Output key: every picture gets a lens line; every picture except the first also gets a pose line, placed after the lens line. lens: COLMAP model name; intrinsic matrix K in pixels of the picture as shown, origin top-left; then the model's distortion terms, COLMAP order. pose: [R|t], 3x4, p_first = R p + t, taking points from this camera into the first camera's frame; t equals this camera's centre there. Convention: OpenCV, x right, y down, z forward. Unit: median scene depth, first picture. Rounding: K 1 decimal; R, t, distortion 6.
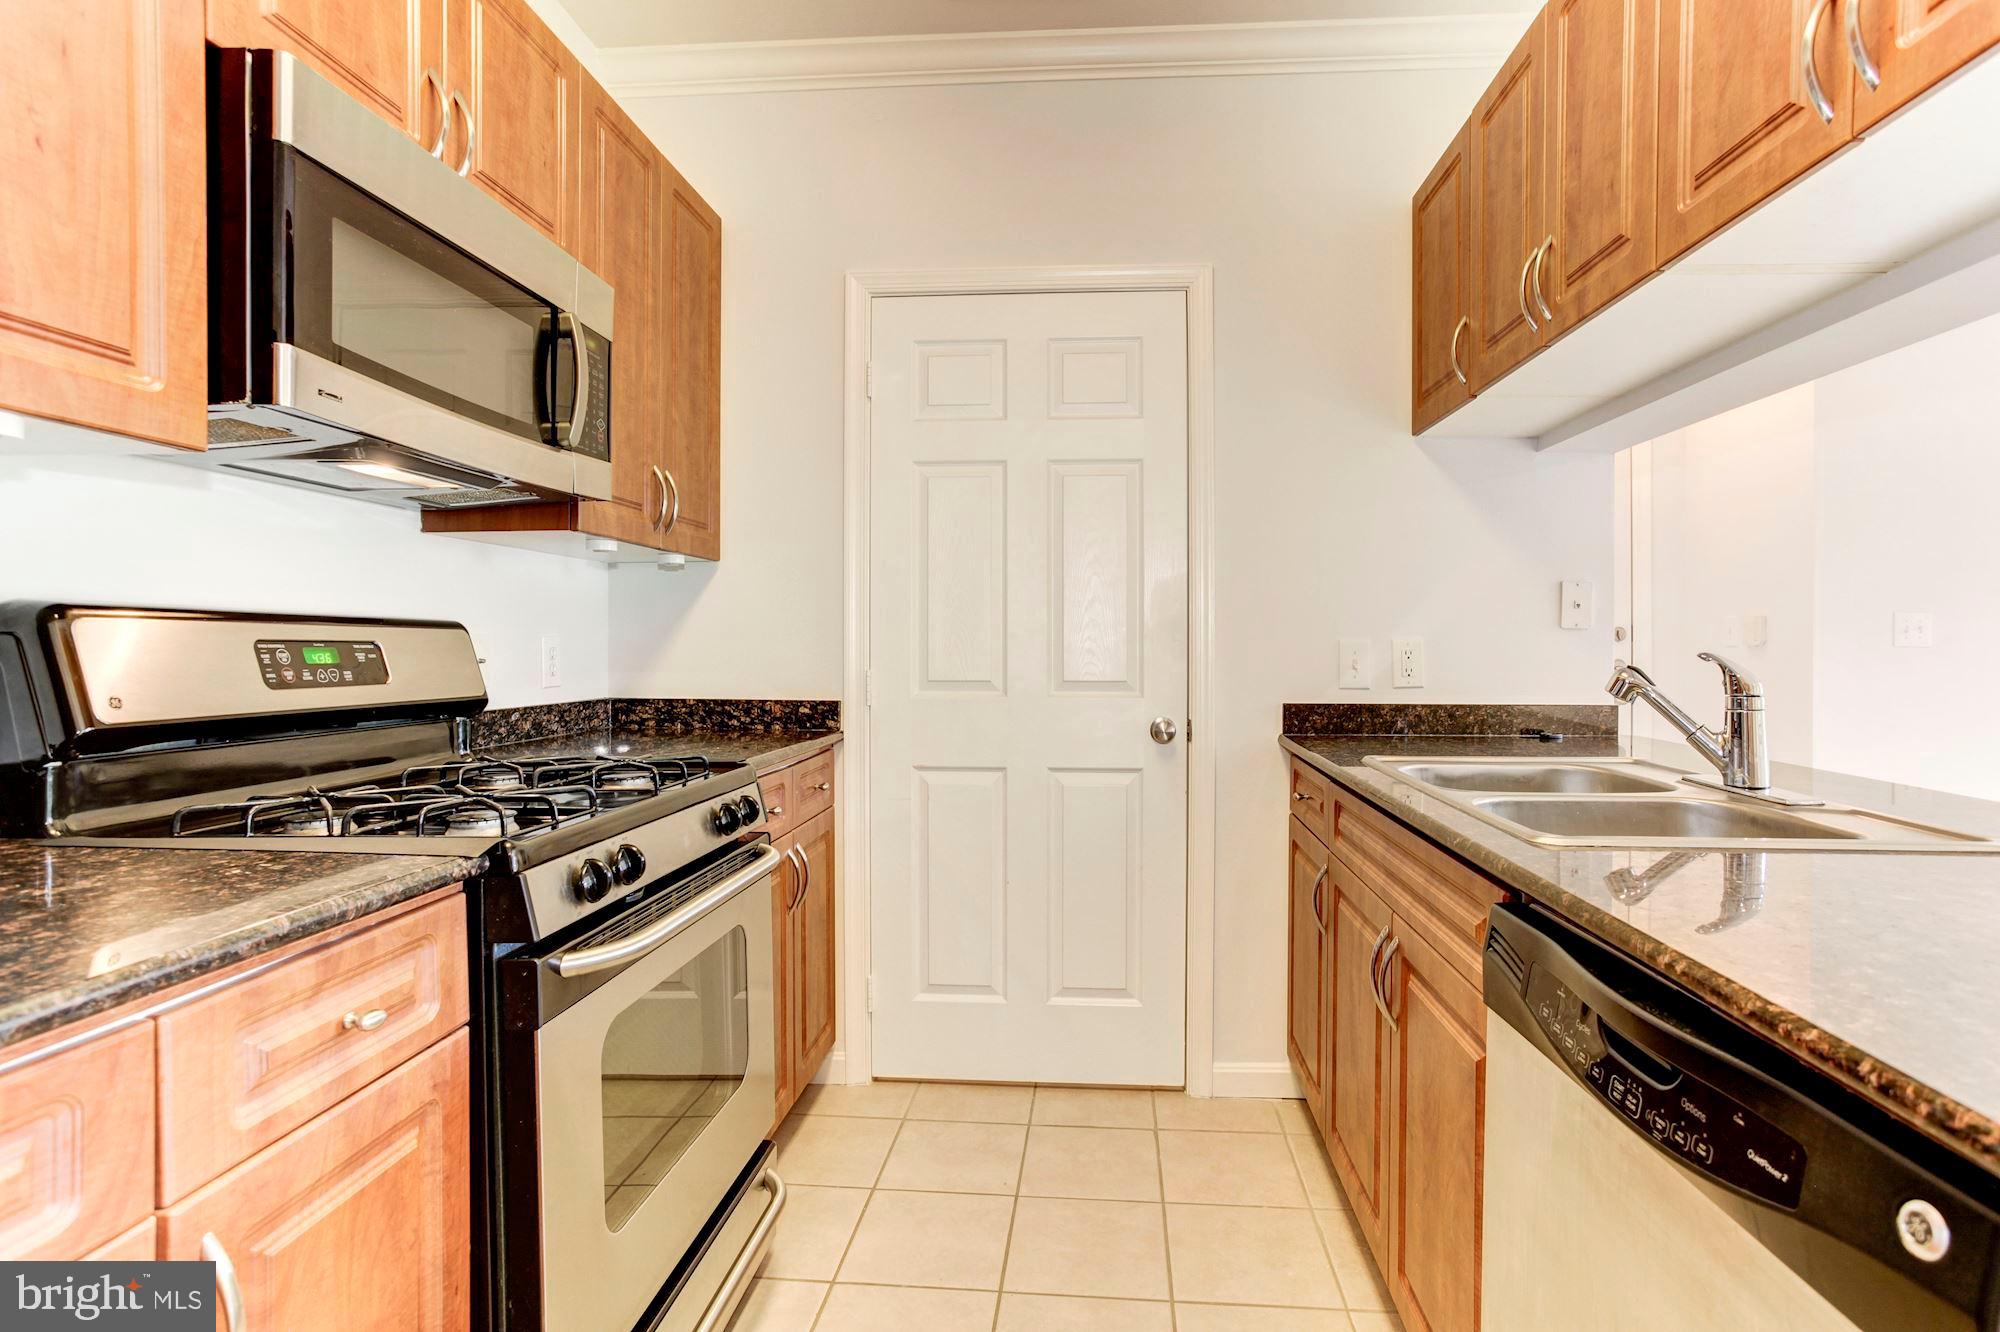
lens RADIAL K [[984.3, 0, 1035.3], [0, 984.3, 646.8], [0, 0, 1]] dist [-0.044347, 0.030534]
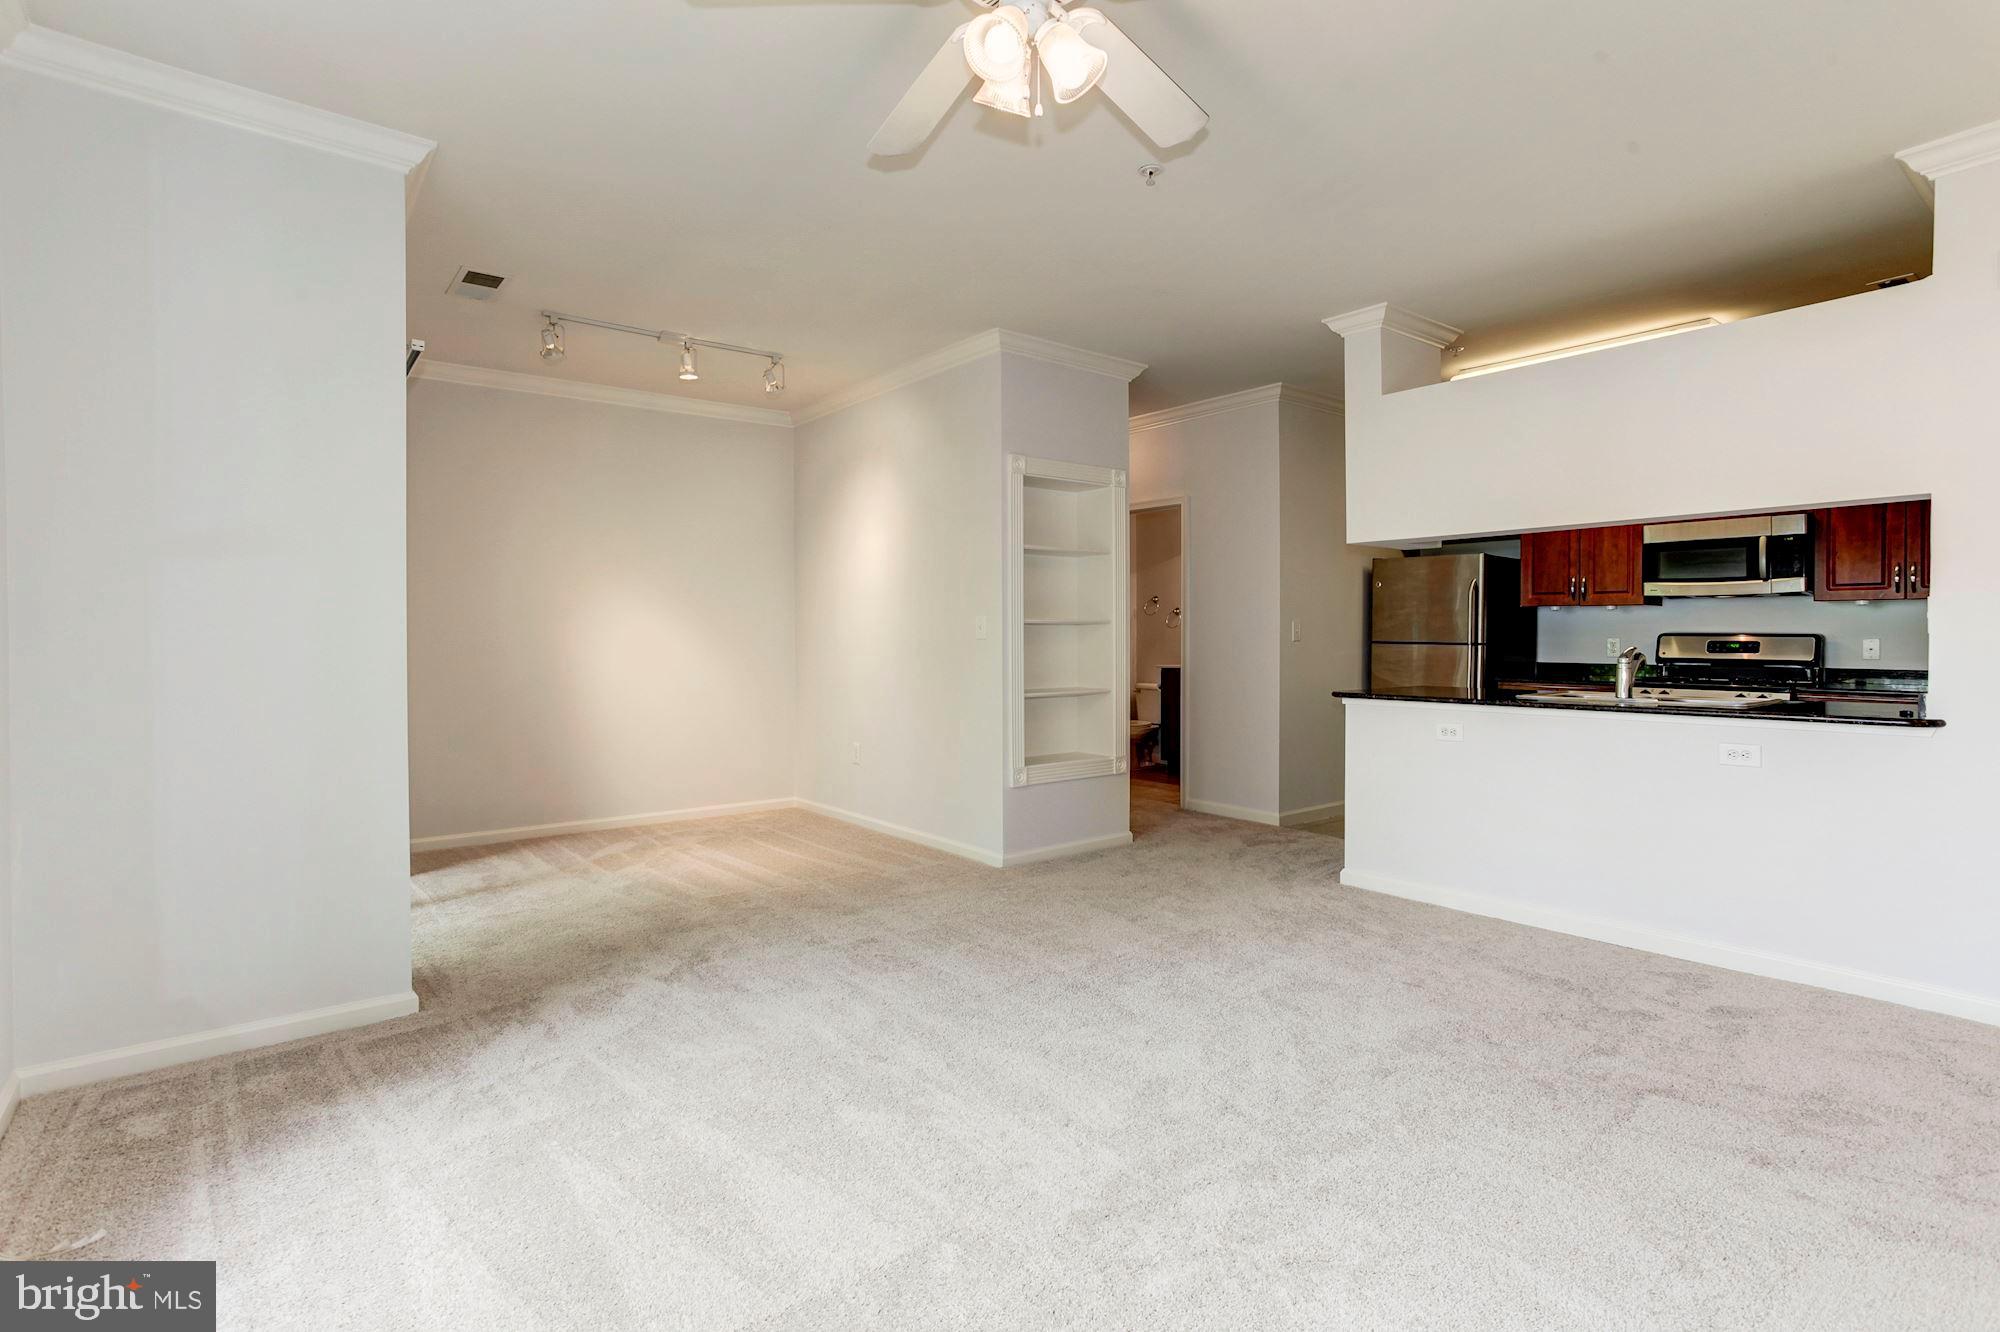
lens RADIAL K [[981.7, 0, 999.3], [0, 981.7, 635.0], [0, 0, 1]] dist [-0.003059, -0.000391]
pose [[-0.732036, -0.000168, -0.681266, 3.474935], [-0.002226, 0.999995, 0.002145, -0.027694], [0.681263, 0.003086, -0.732033, 1.644762]]
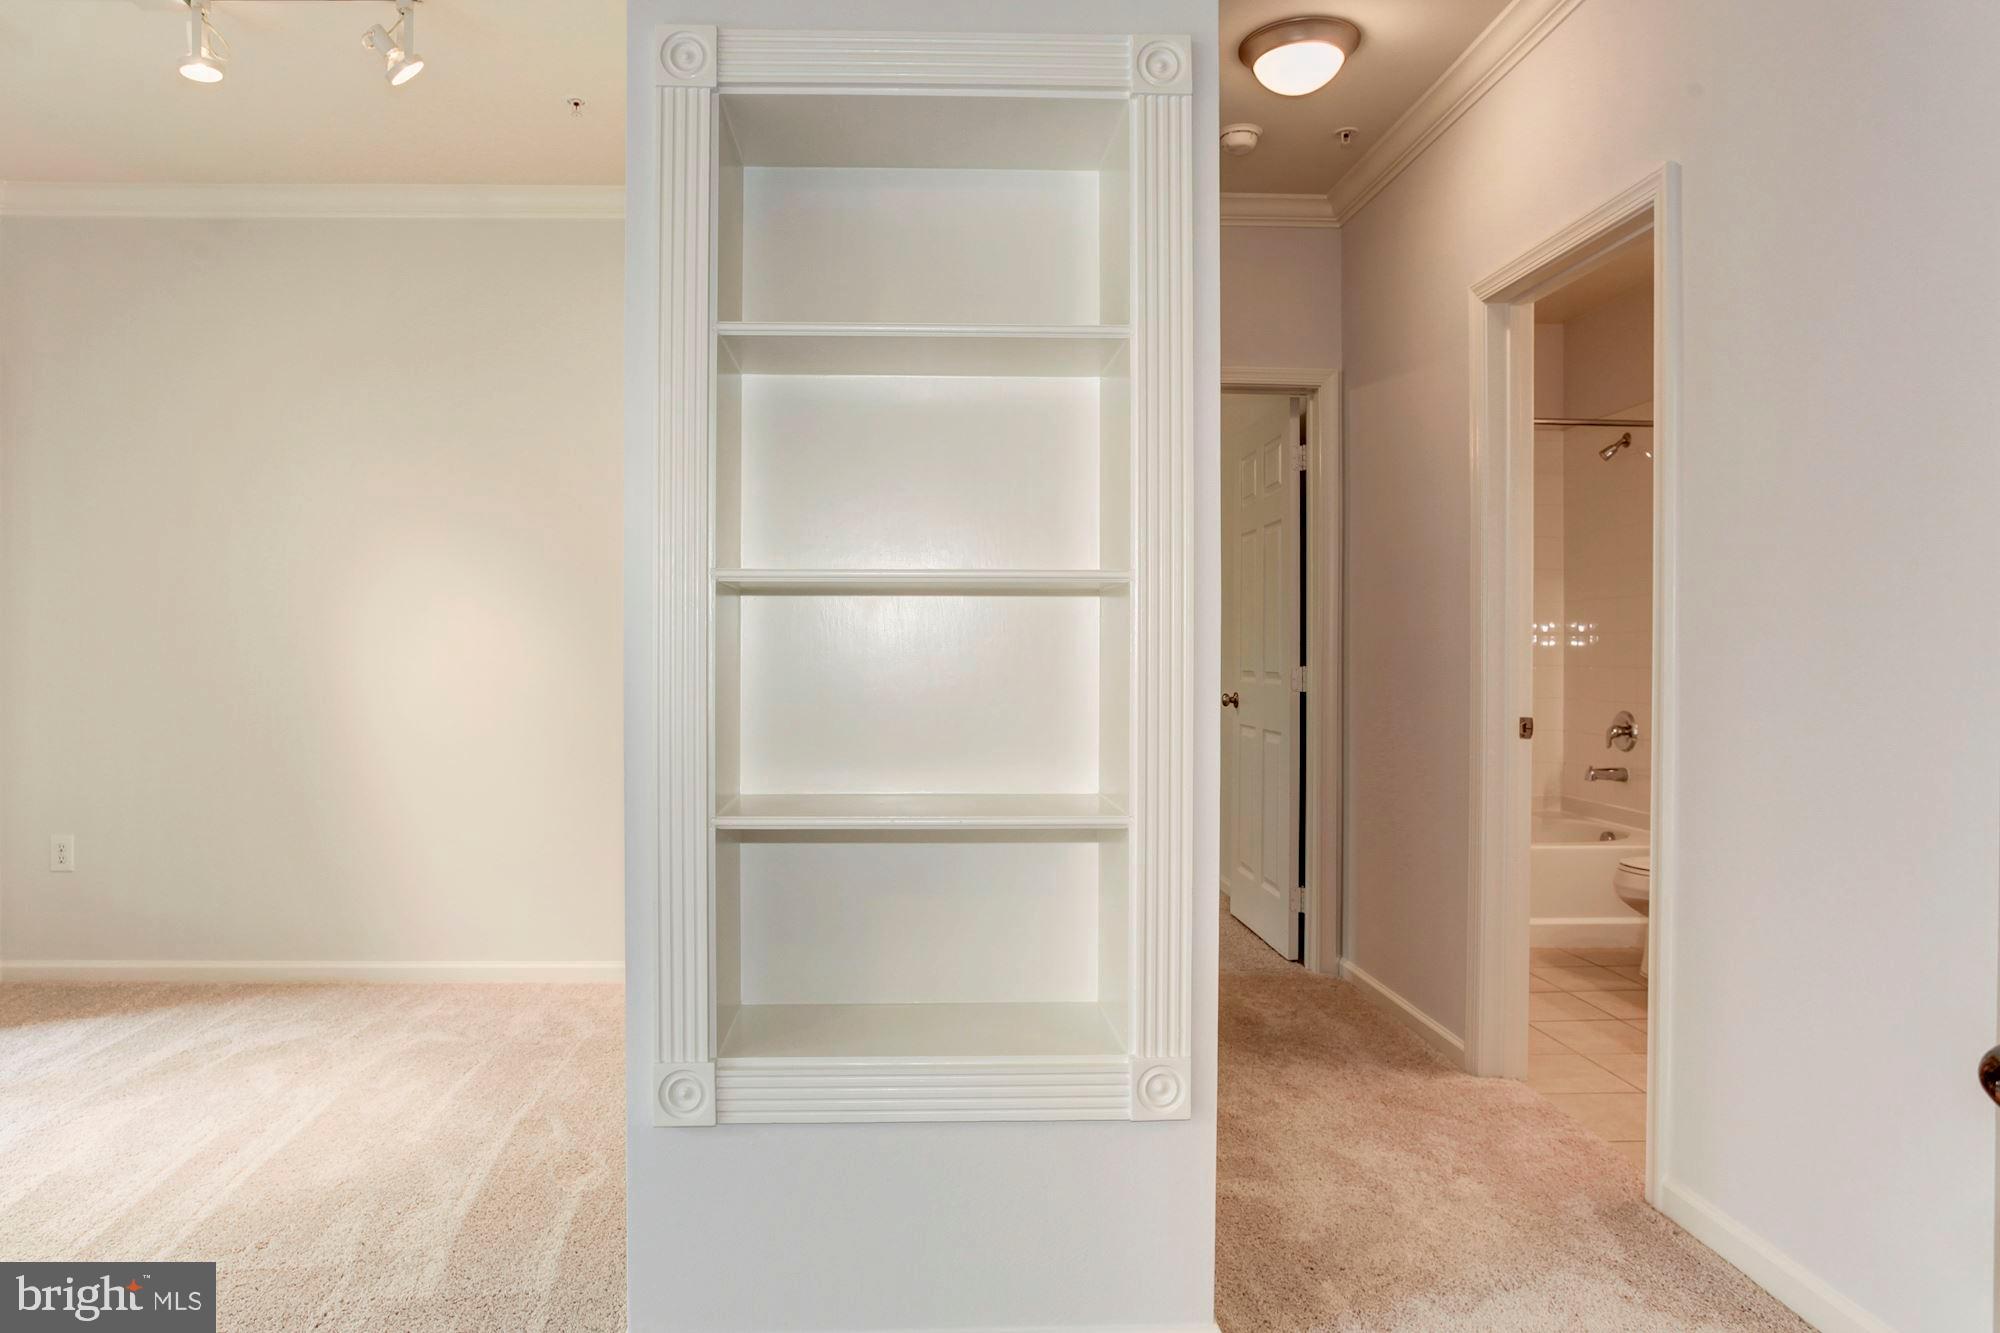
lens RADIAL K [[1220.7, 0, 934.1], [0, 1220.7, 646.8], [0, 0, 1]] dist [-0.034674, 0.024705]
pose [[-0.995793, -0.003182, -0.091576, 1.204355], [-0.003350, 0.999993, 0.001680, 0.000895], [0.091570, 0.001980, -0.995797, 0.585123]]
